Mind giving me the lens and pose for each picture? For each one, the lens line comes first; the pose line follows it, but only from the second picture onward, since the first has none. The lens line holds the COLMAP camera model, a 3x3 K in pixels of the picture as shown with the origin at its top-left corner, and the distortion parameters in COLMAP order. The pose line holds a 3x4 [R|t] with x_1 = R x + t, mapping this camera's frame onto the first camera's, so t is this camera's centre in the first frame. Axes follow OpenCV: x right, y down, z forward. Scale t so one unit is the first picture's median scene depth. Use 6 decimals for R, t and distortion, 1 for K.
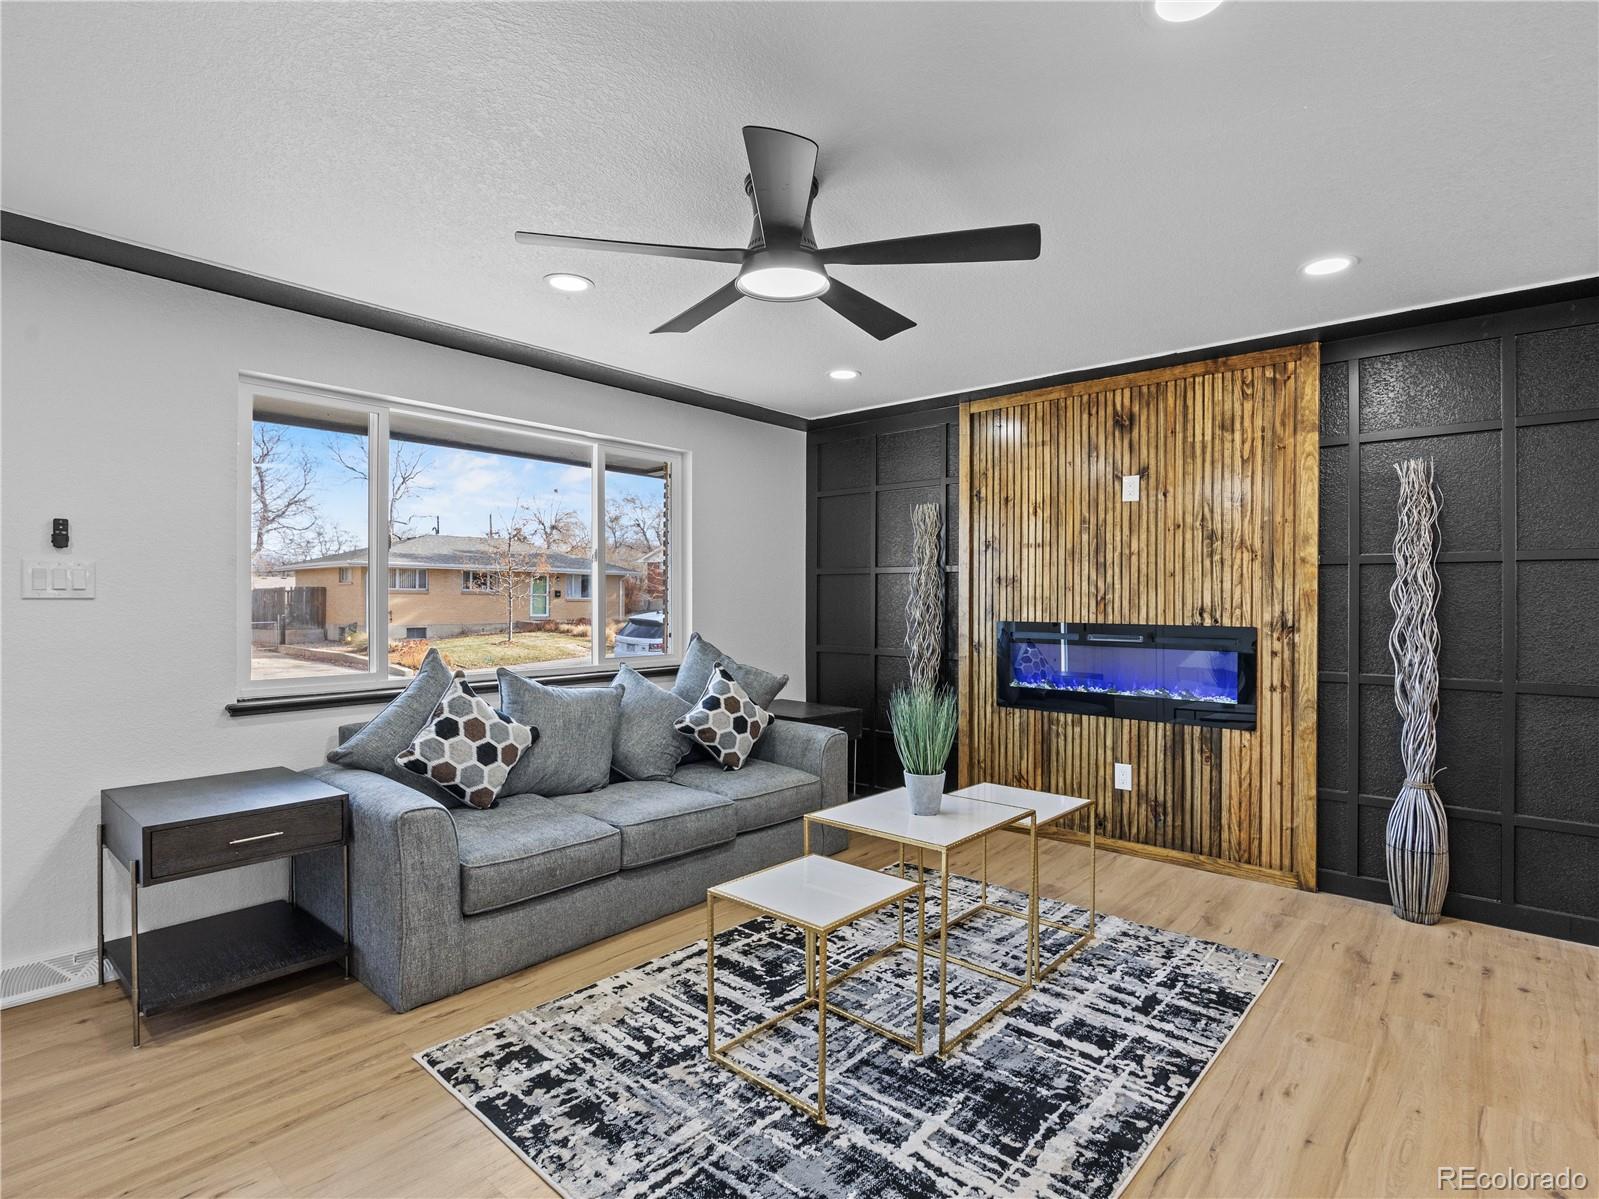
lens RADIAL K [[811.1, 0, 805.9], [0, 811.1, 597.4], [0, 0, 1]] dist [-0.014854, 0.000874]
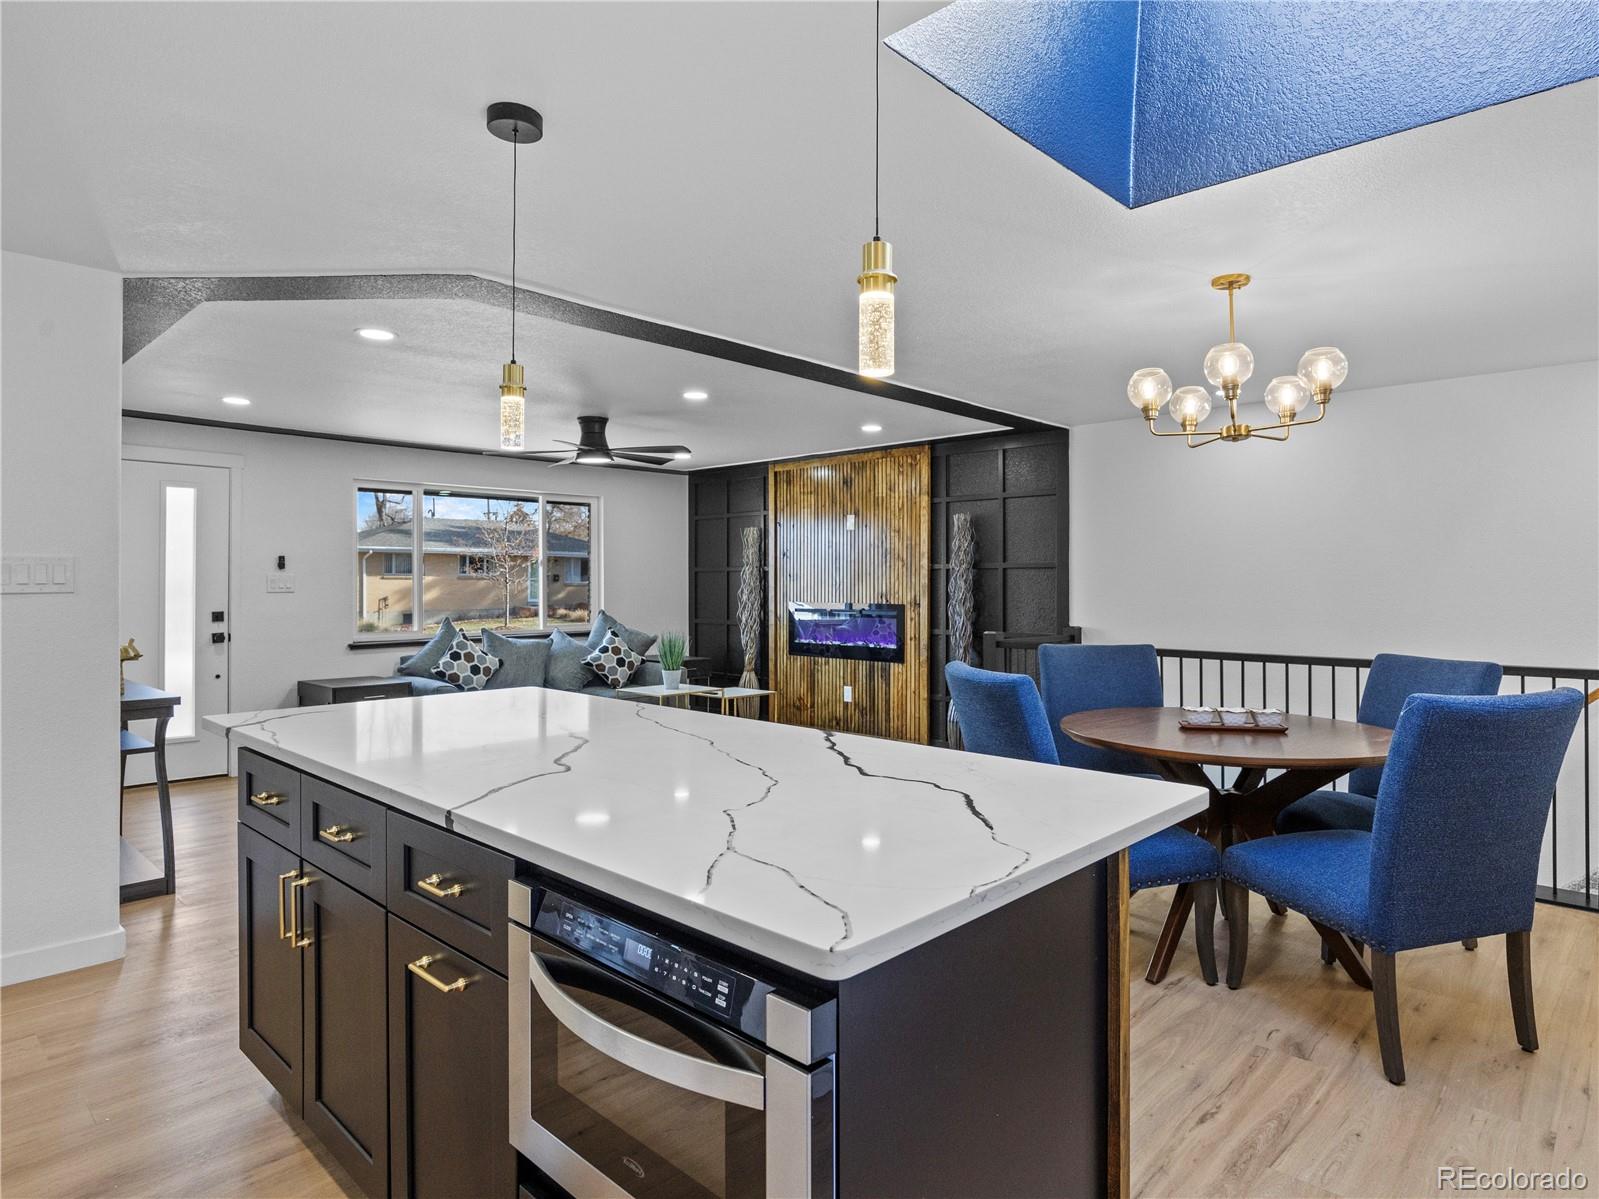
lens RADIAL K [[912.3, 0, 792.6], [0, 912.3, 568.2], [0, 0, 1]] dist [-0.003253, -0.000576]
pose [[0.998736, -0.005972, -0.049914, 0.389892], [0.005357, 0.999908, -0.012441, -0.017262], [0.049984, 0.012158, 0.998676, -0.940804]]
